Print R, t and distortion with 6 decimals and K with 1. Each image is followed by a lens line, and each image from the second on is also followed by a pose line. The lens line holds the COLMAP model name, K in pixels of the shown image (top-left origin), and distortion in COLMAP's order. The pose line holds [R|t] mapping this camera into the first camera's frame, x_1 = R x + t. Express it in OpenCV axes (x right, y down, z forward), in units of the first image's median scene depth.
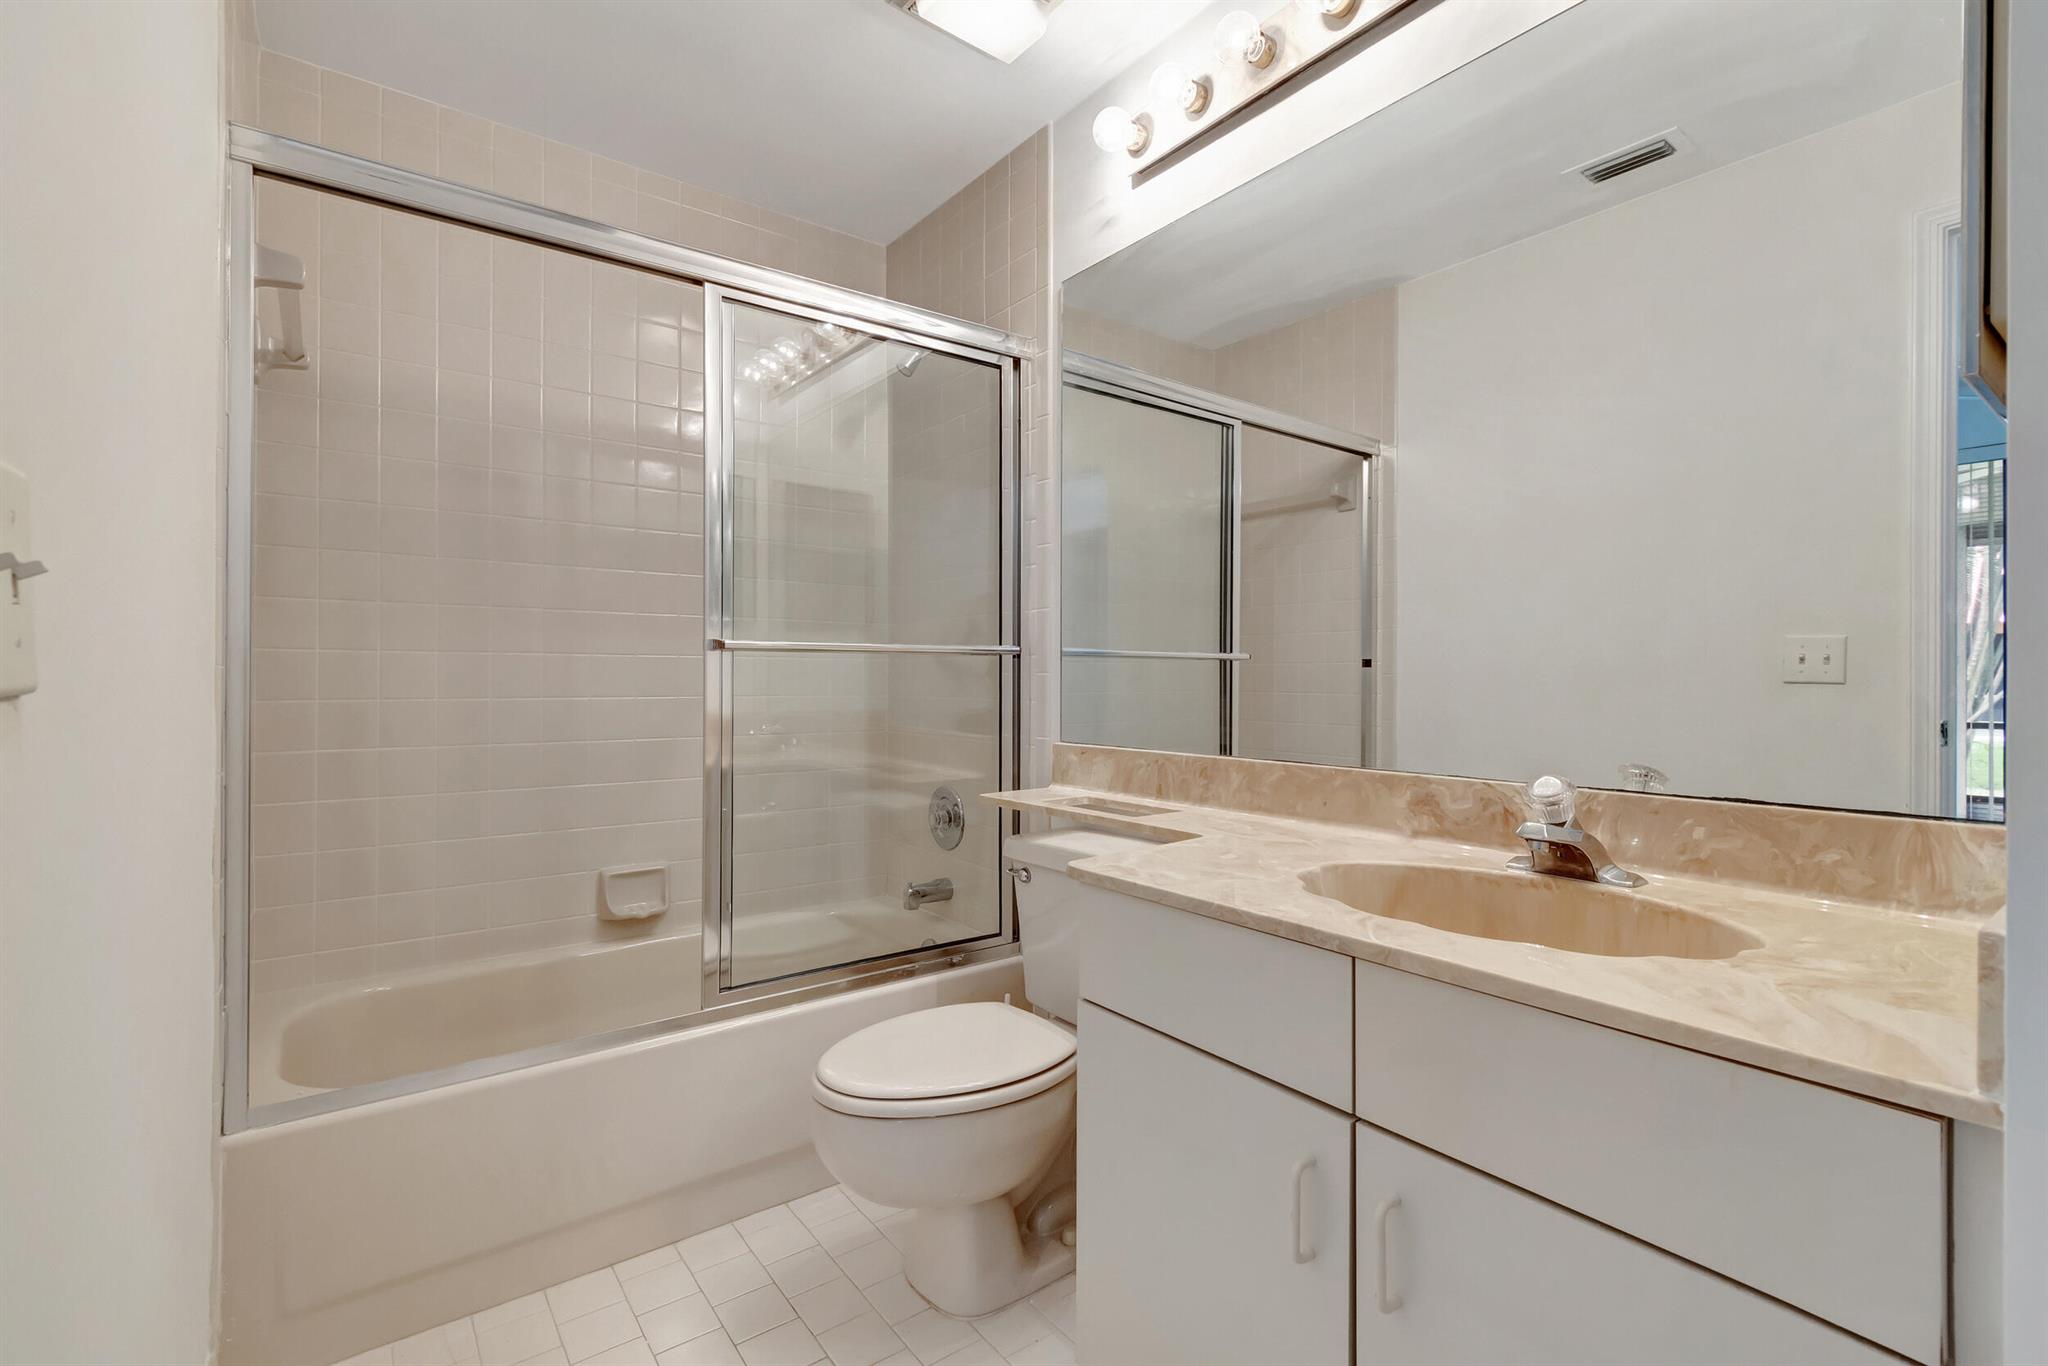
lens RADIAL K [[911.5, 0, 1018.5], [0, 911.5, 673.3], [0, 0, 1]] dist [0.001702, -0.000506]
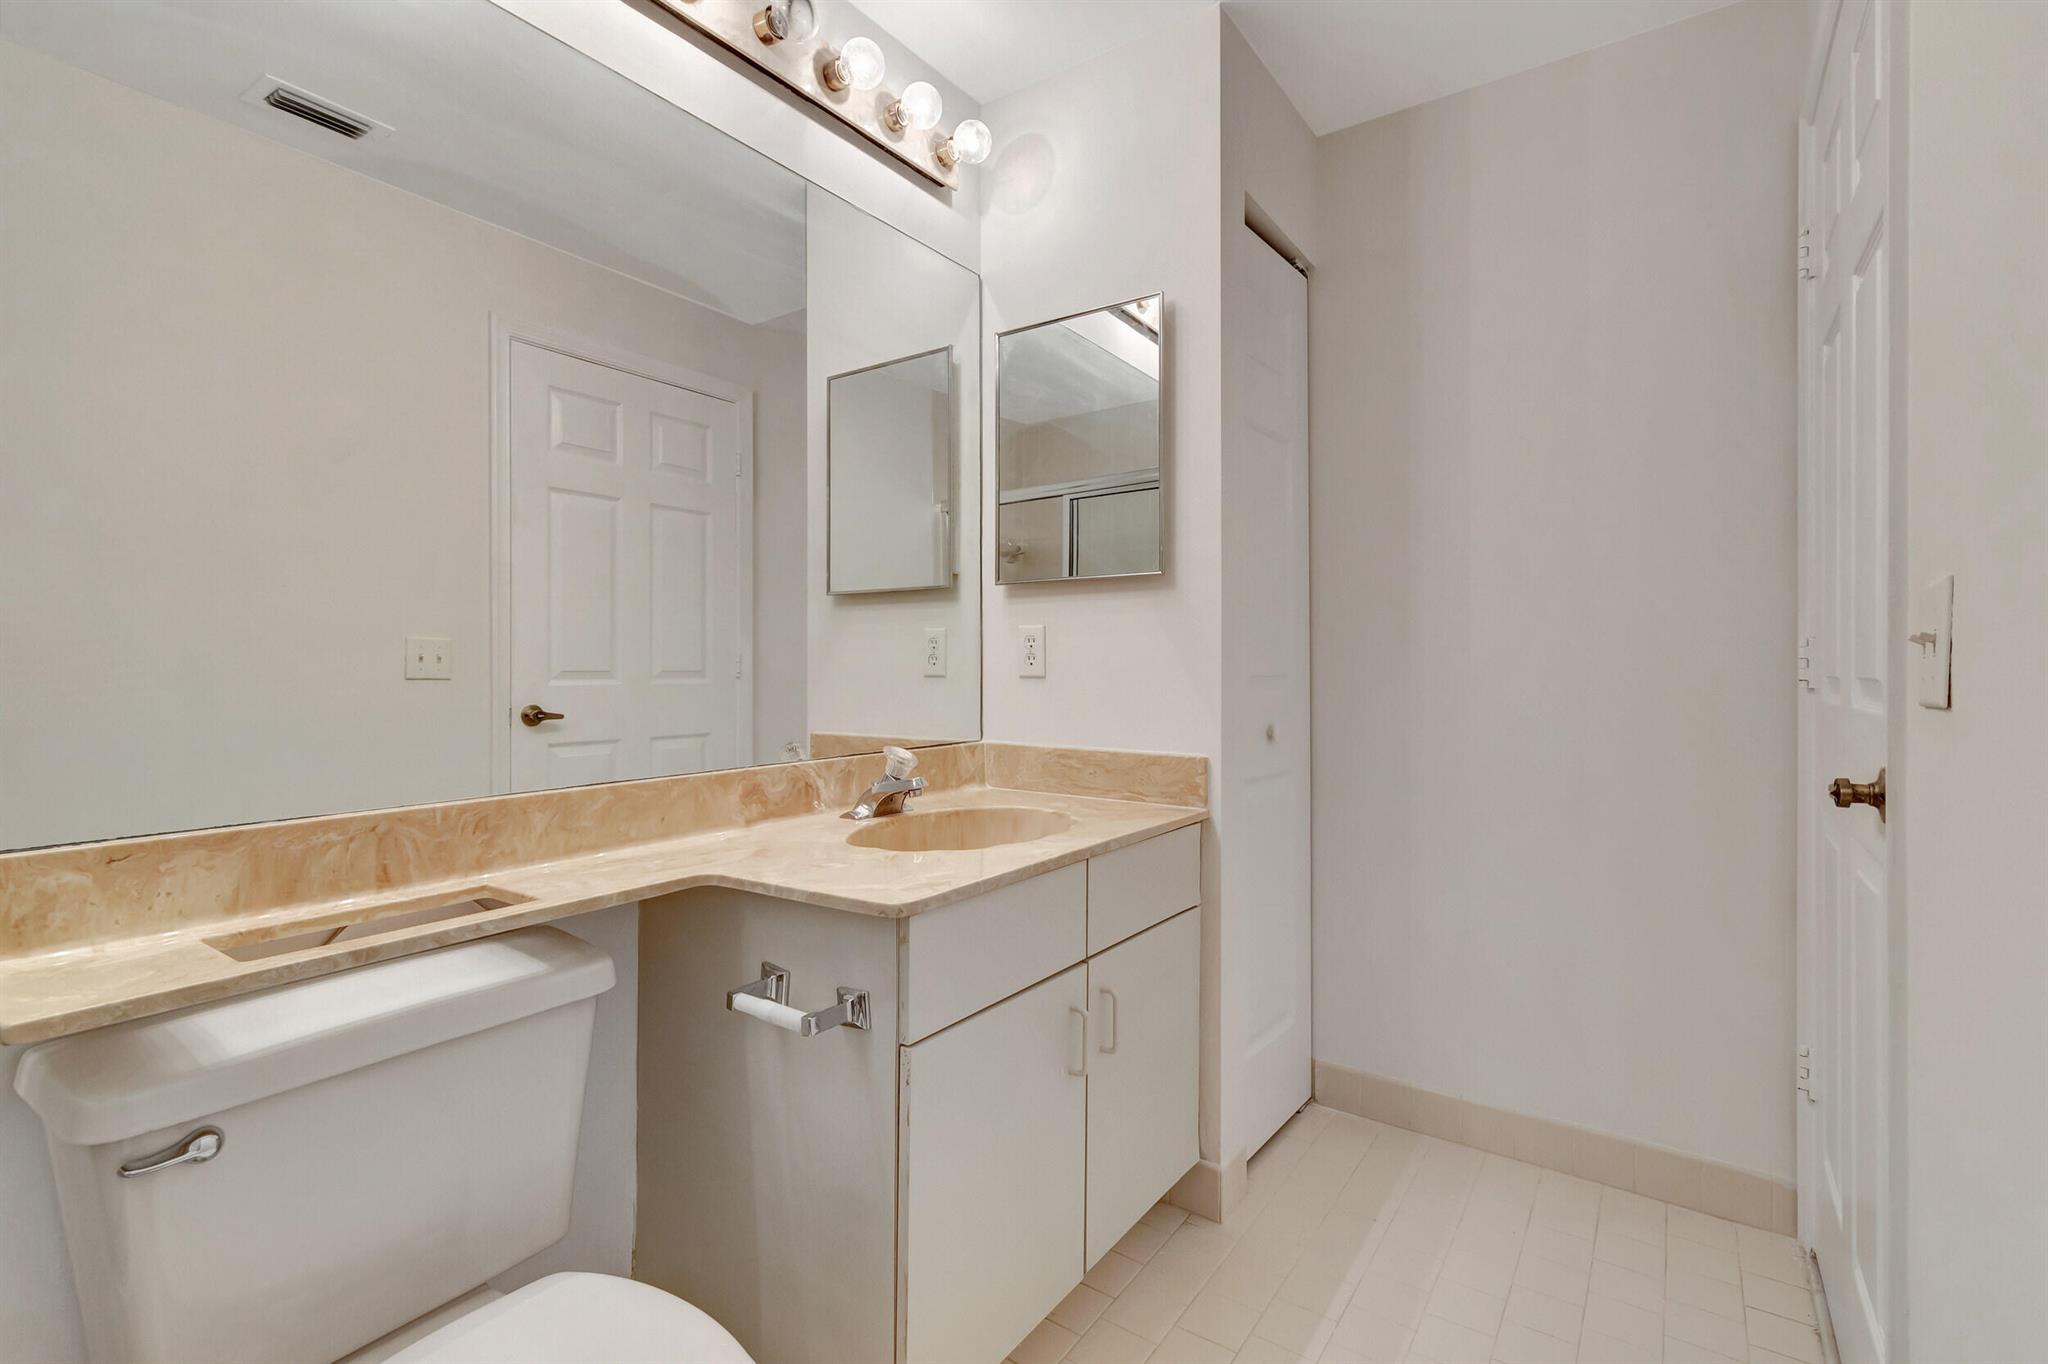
lens RADIAL K [[911.5, 0, 1018.5], [0, 911.5, 672.3], [0, 0, 1]] dist [0.001702, -0.000506]
pose [[-0.288777, -0.009475, 0.957350, -0.660844], [-0.001999, 0.999955, 0.009293, -0.015172], [-0.957394, 0.000770, -0.288783, 0.936516]]
